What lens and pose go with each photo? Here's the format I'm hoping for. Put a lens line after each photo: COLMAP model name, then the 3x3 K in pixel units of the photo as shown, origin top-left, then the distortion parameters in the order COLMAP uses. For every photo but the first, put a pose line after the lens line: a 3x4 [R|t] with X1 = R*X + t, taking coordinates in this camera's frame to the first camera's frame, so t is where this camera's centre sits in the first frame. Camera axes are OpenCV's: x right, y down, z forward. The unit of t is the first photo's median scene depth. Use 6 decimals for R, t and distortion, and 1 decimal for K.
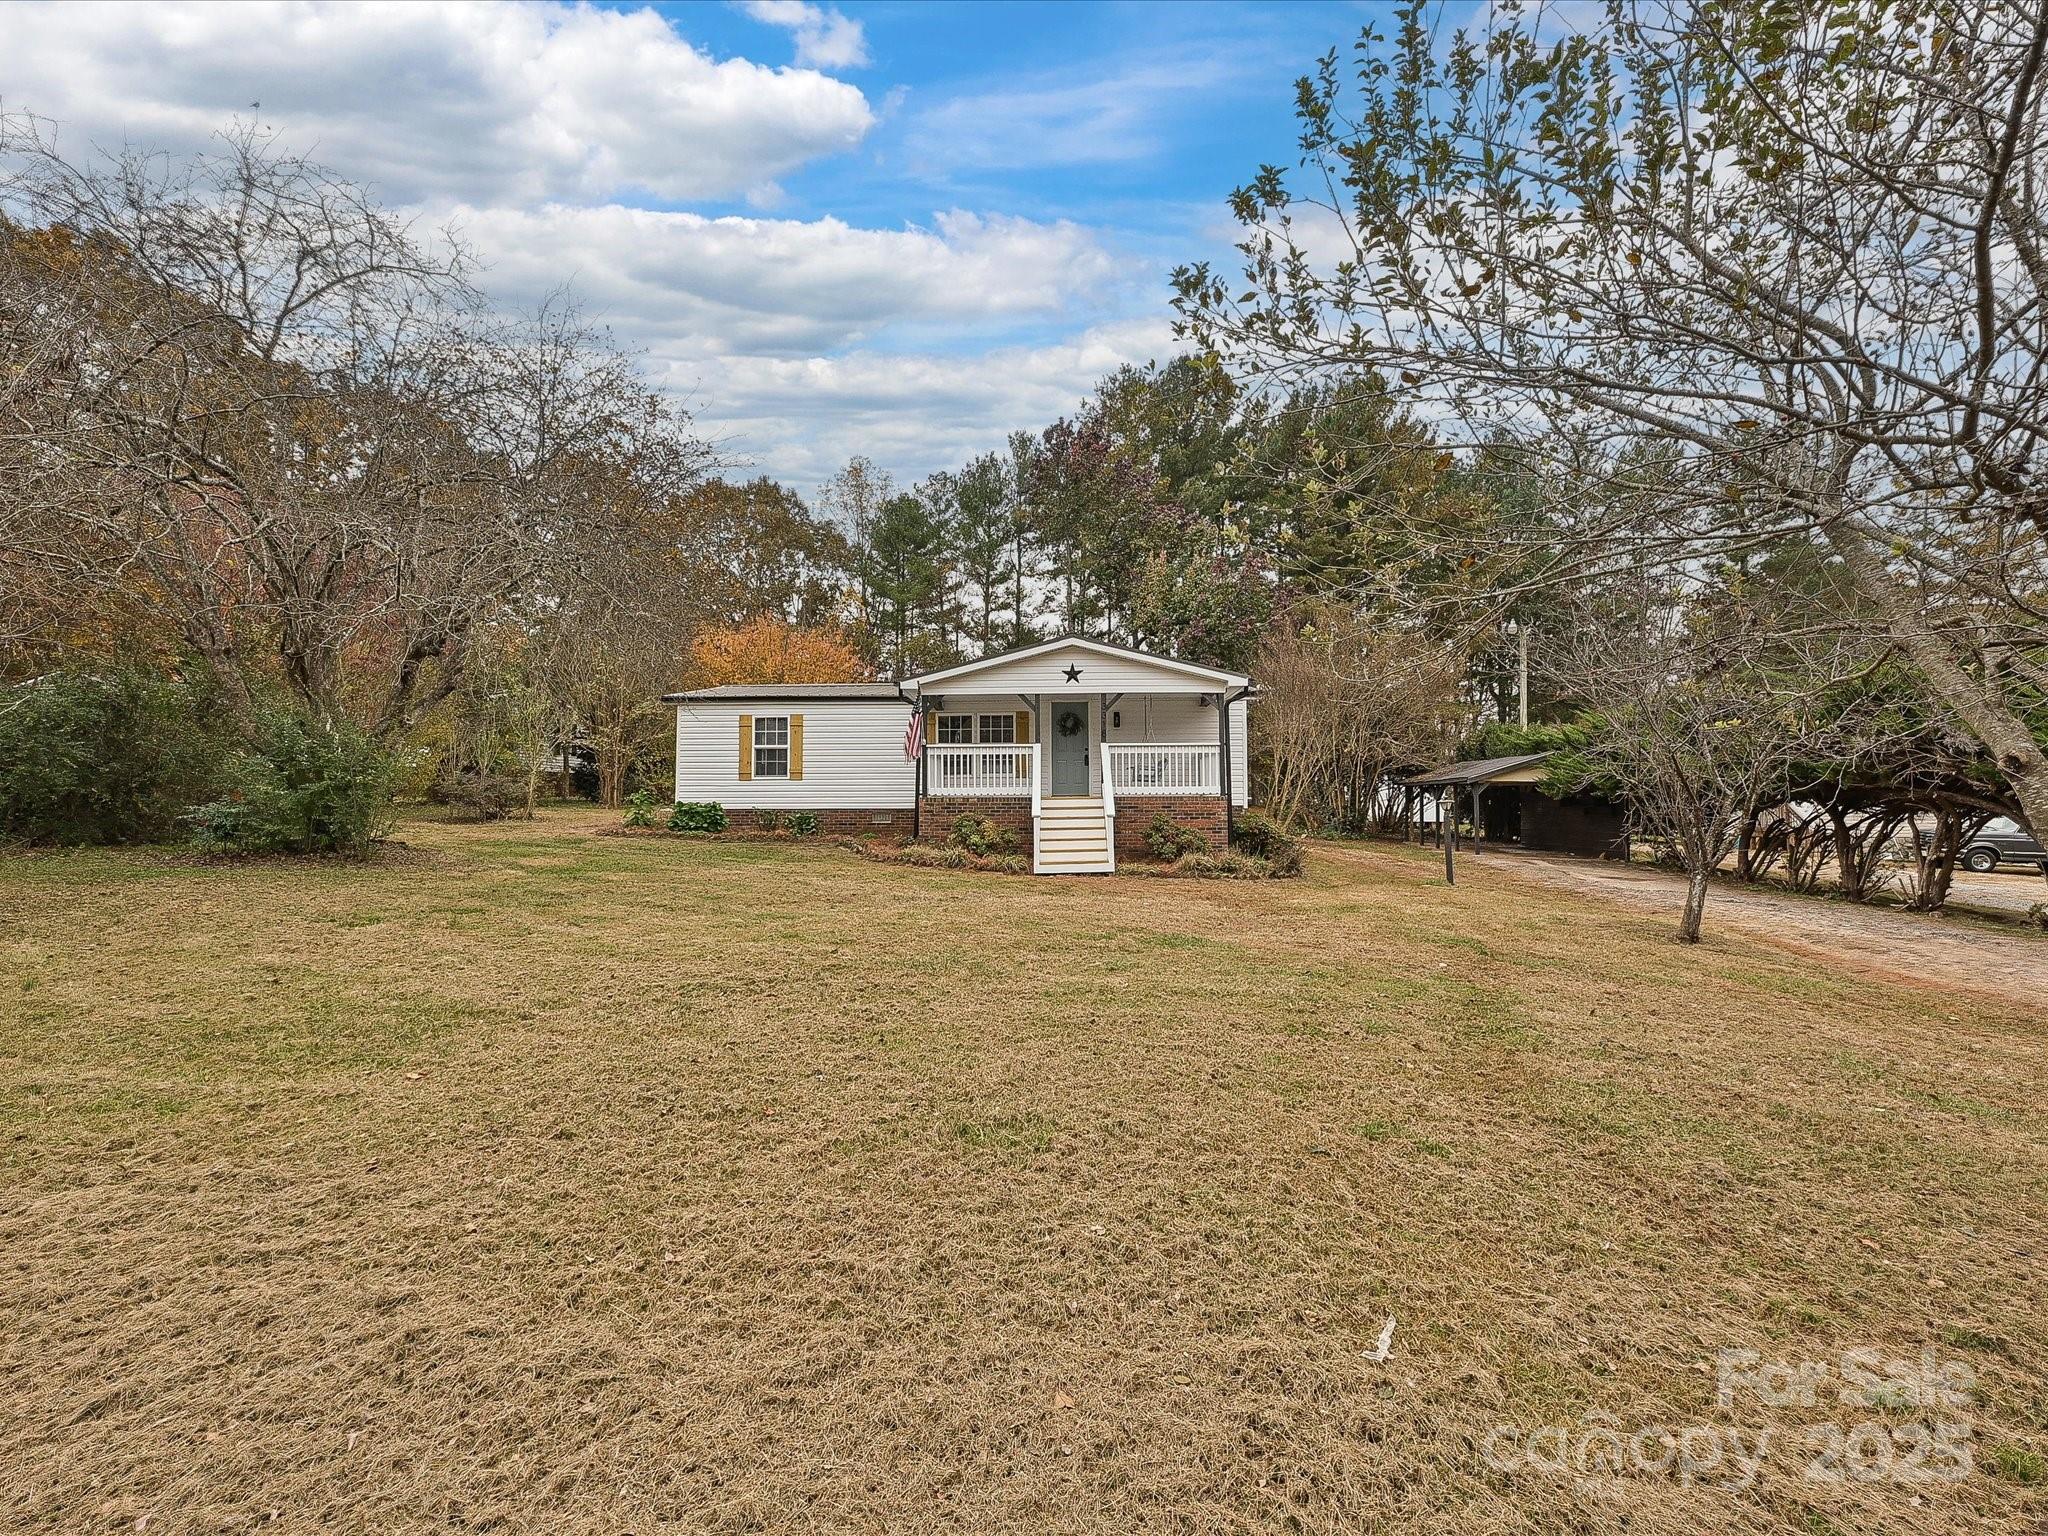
lens RADIAL K [[926.2, 0, 1023.8], [0, 926.2, 778.9], [0, 0, 1]] dist [0.001736, 0.000566]
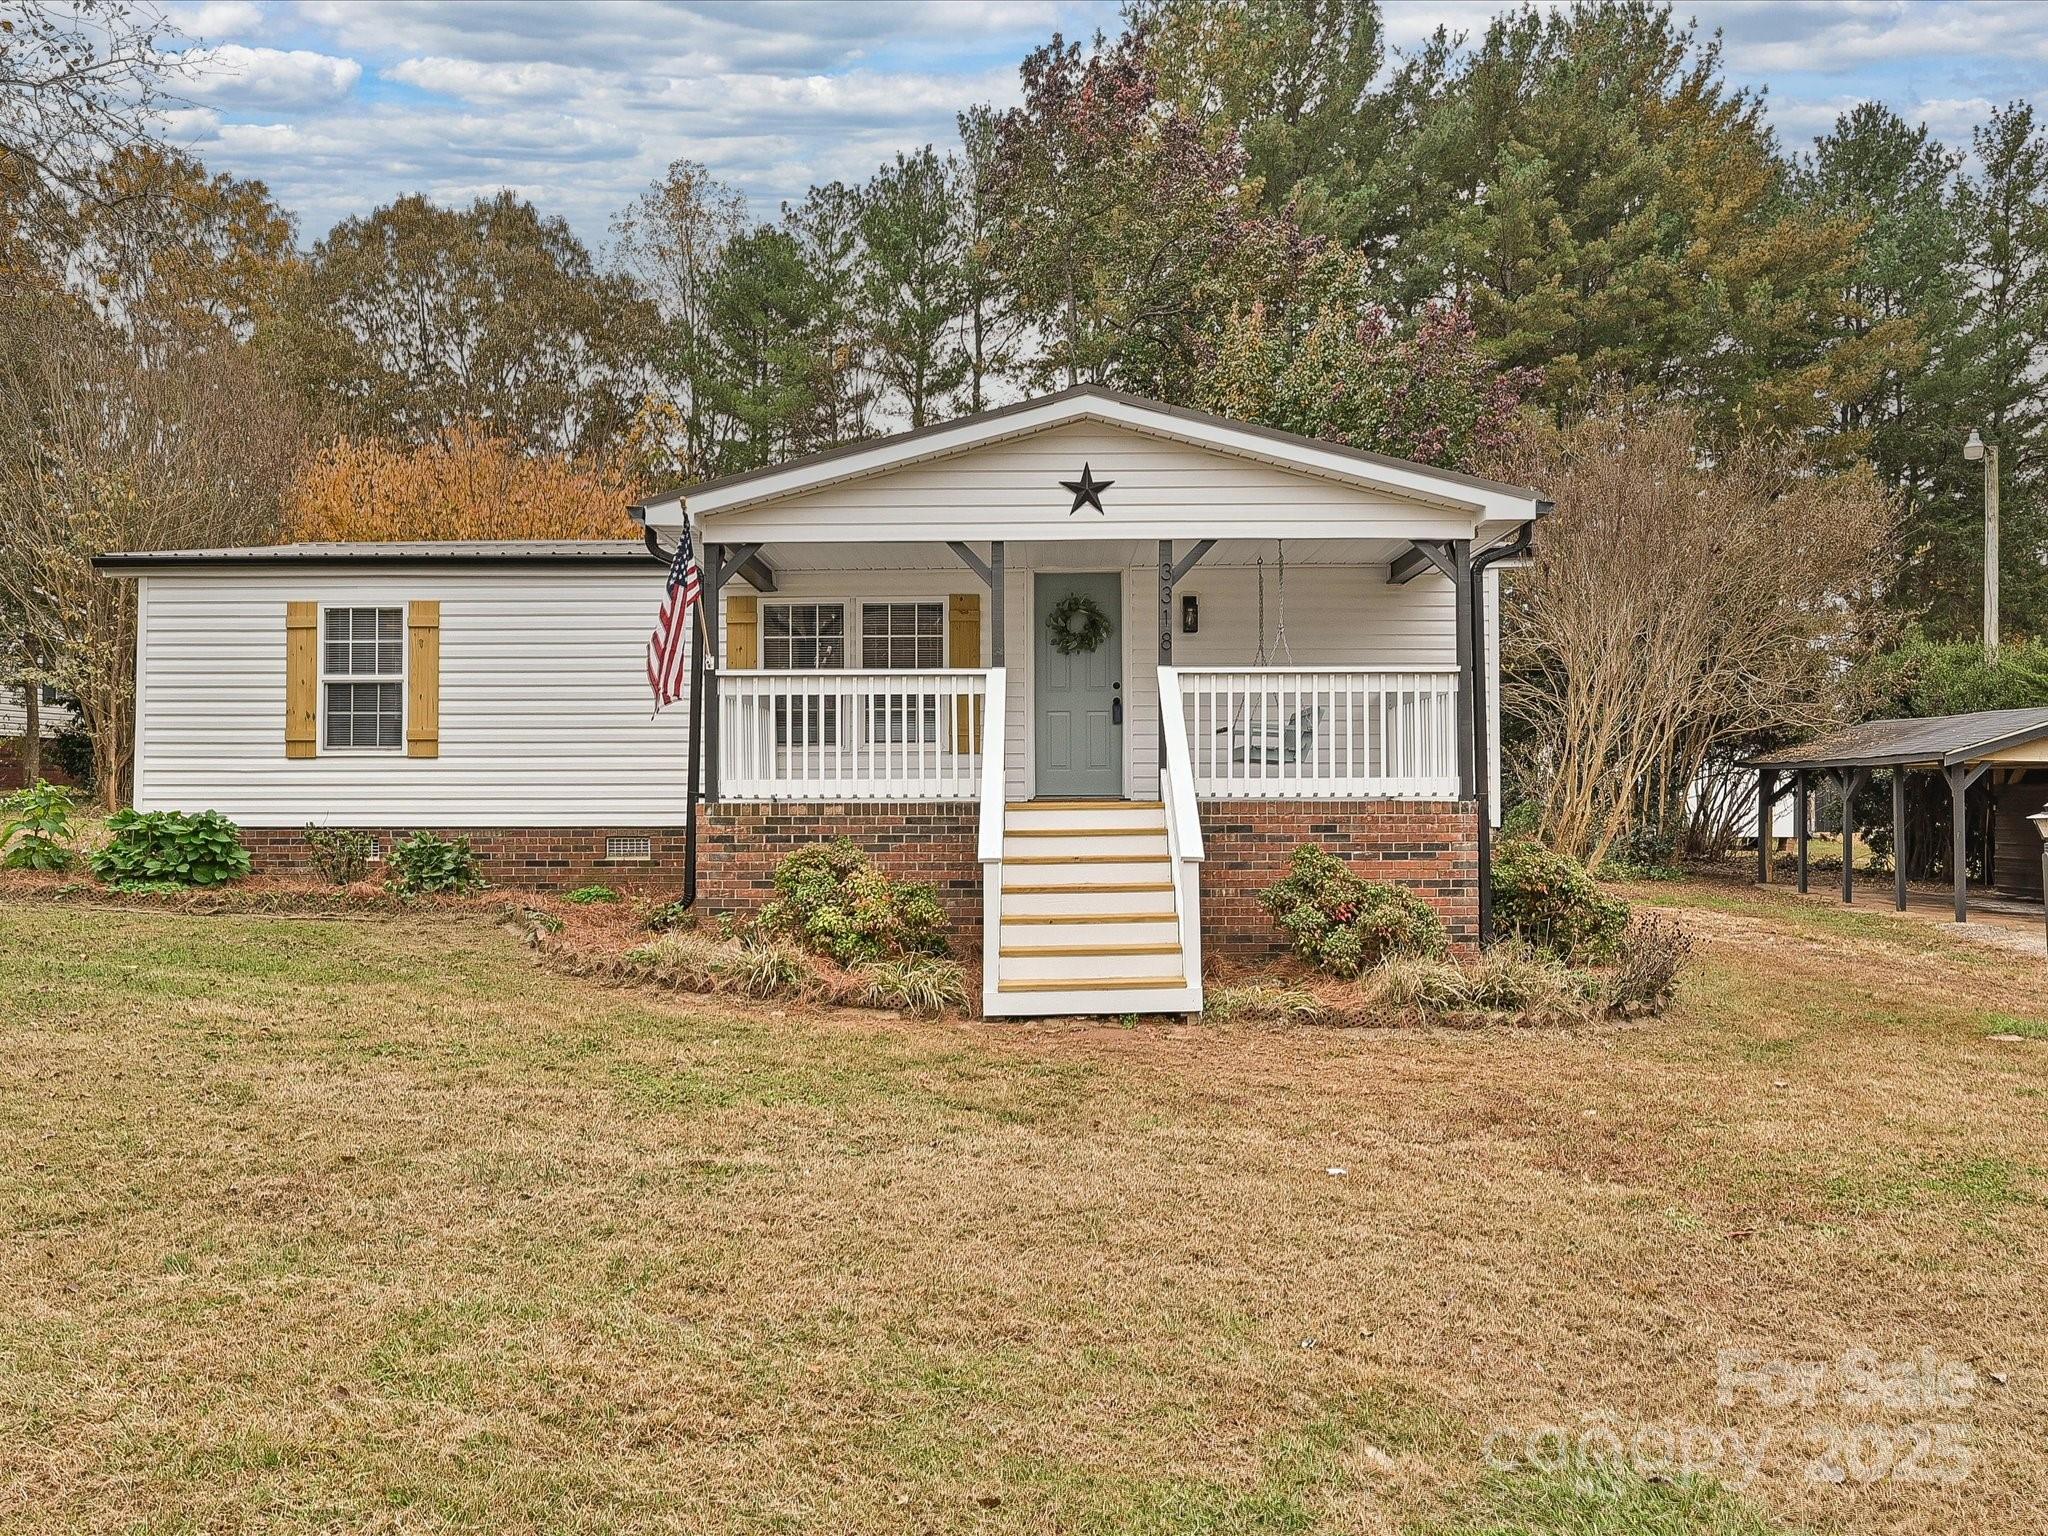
lens RADIAL K [[1555.8, 0, 1024.0], [0, 1555.8, 768.0], [0, 0, 1]] dist [-0.001915, 0.001268]
pose [[0.999778, 0.001946, 0.020986, 0.011013], [-0.002167, 0.999943, 0.010472, -0.001971], [-0.020964, -0.010515, 0.999725, 0.304106]]
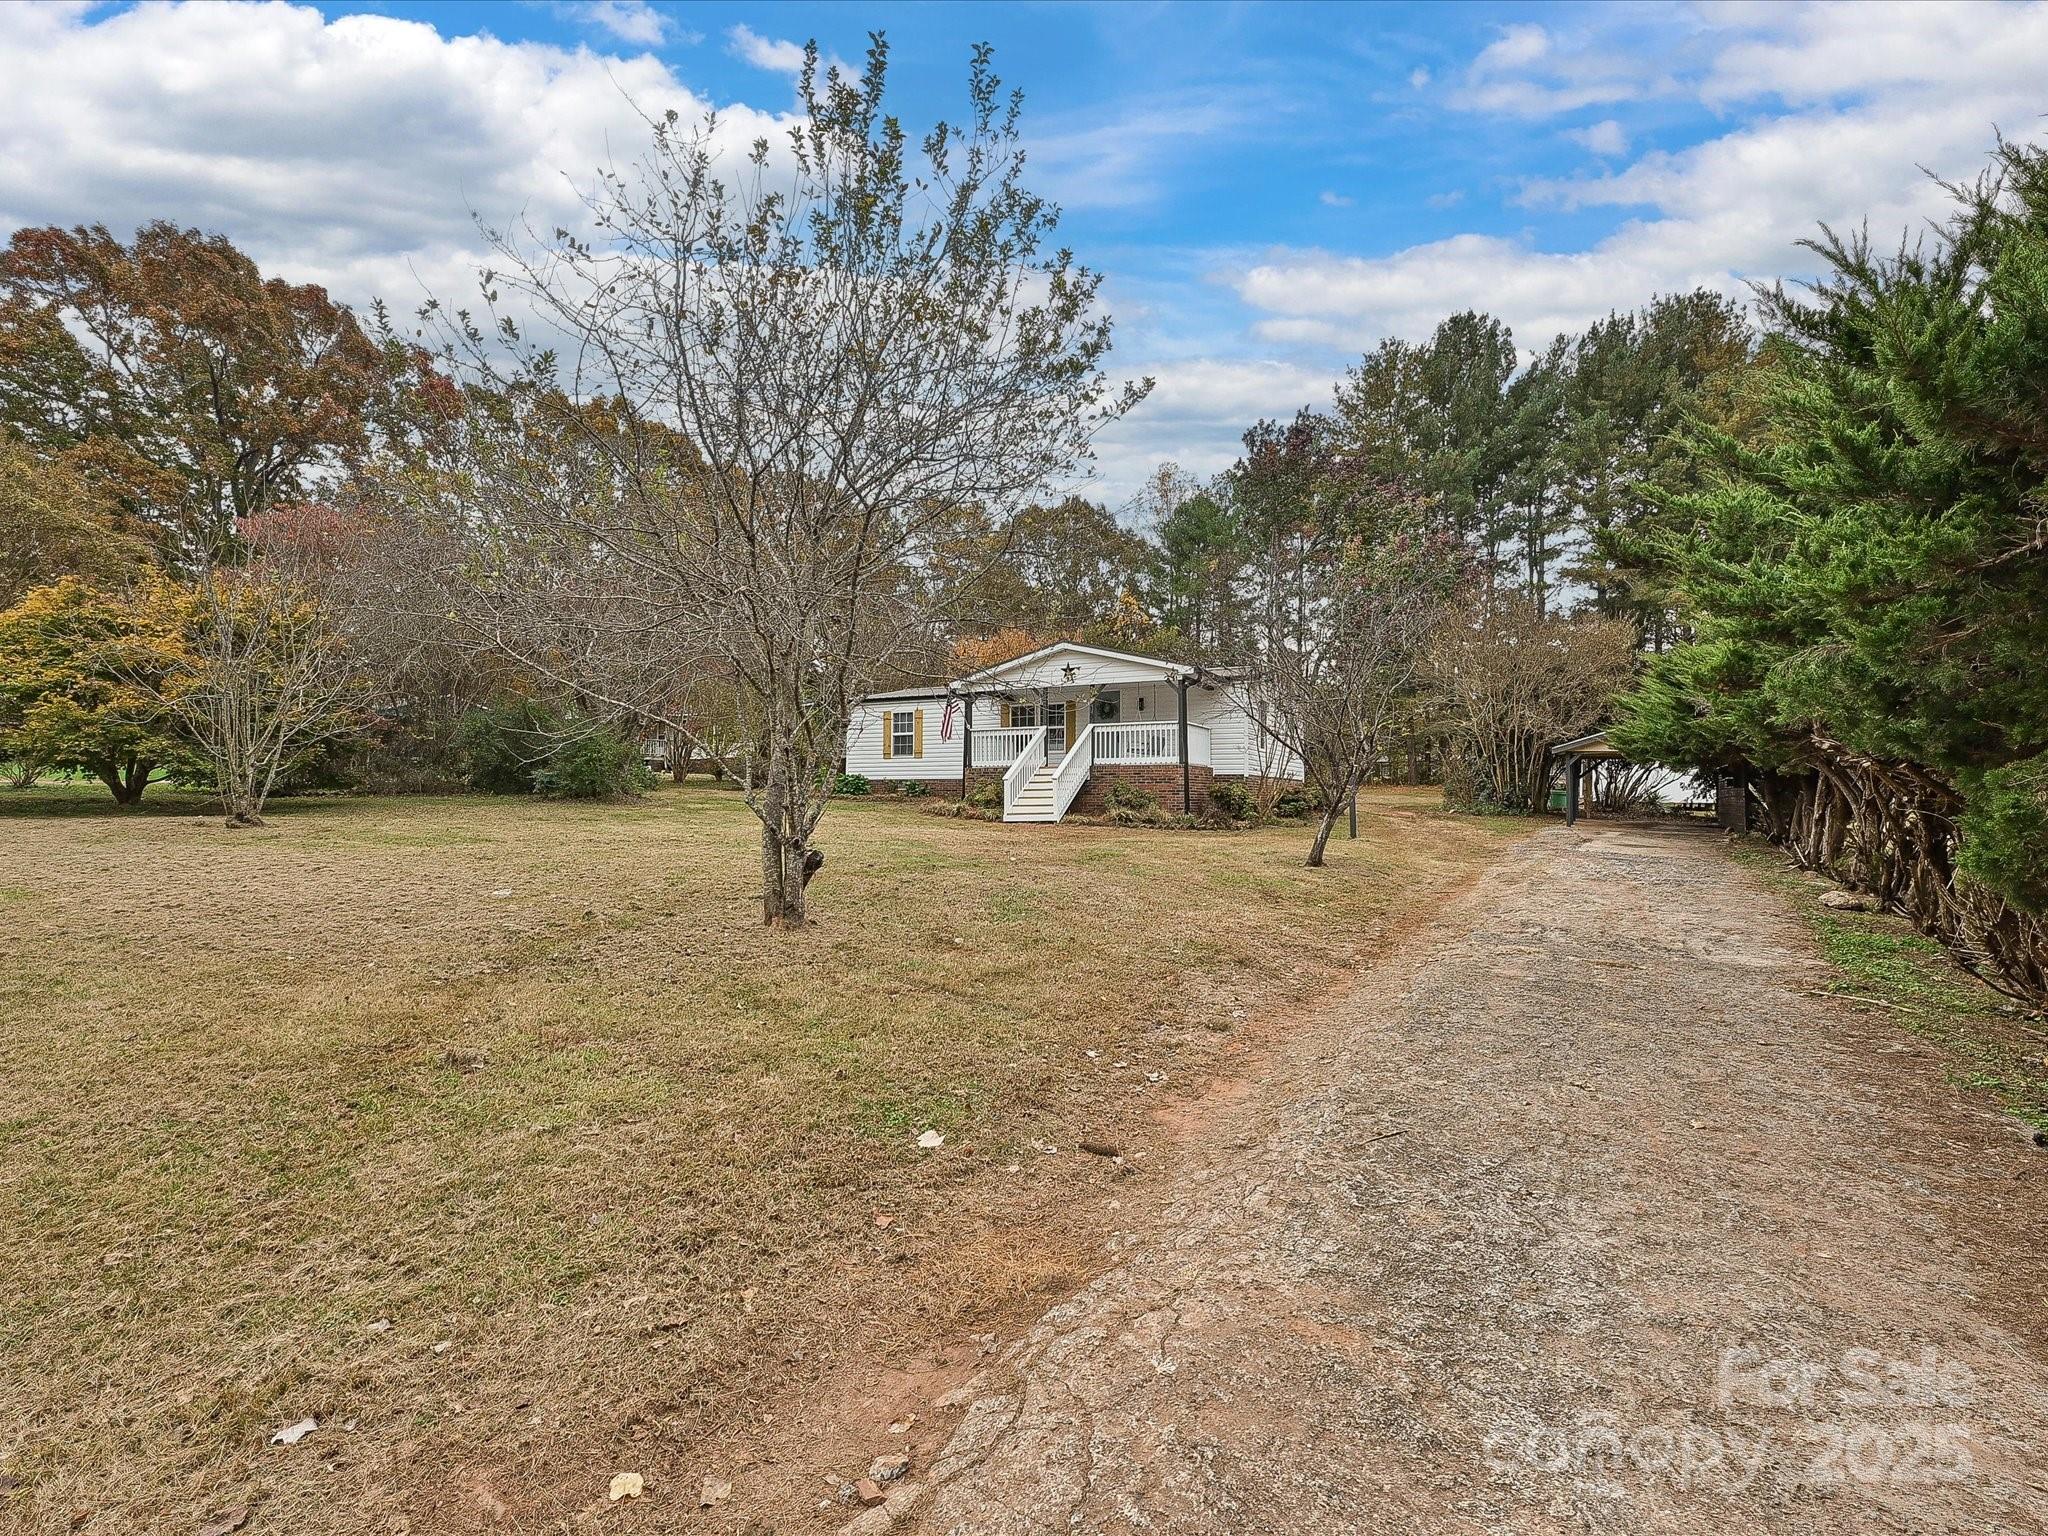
lens RADIAL K [[926.2, 0, 1023.8], [0, 926.2, 778.9], [0, 0, 1]] dist [0.001736, 0.000566]
pose [[0.908200, -0.003860, -0.418518, 0.480104], [0.008261, 0.999928, 0.008705, 0.022292], [0.418454, -0.011363, 0.908167, -0.174143]]
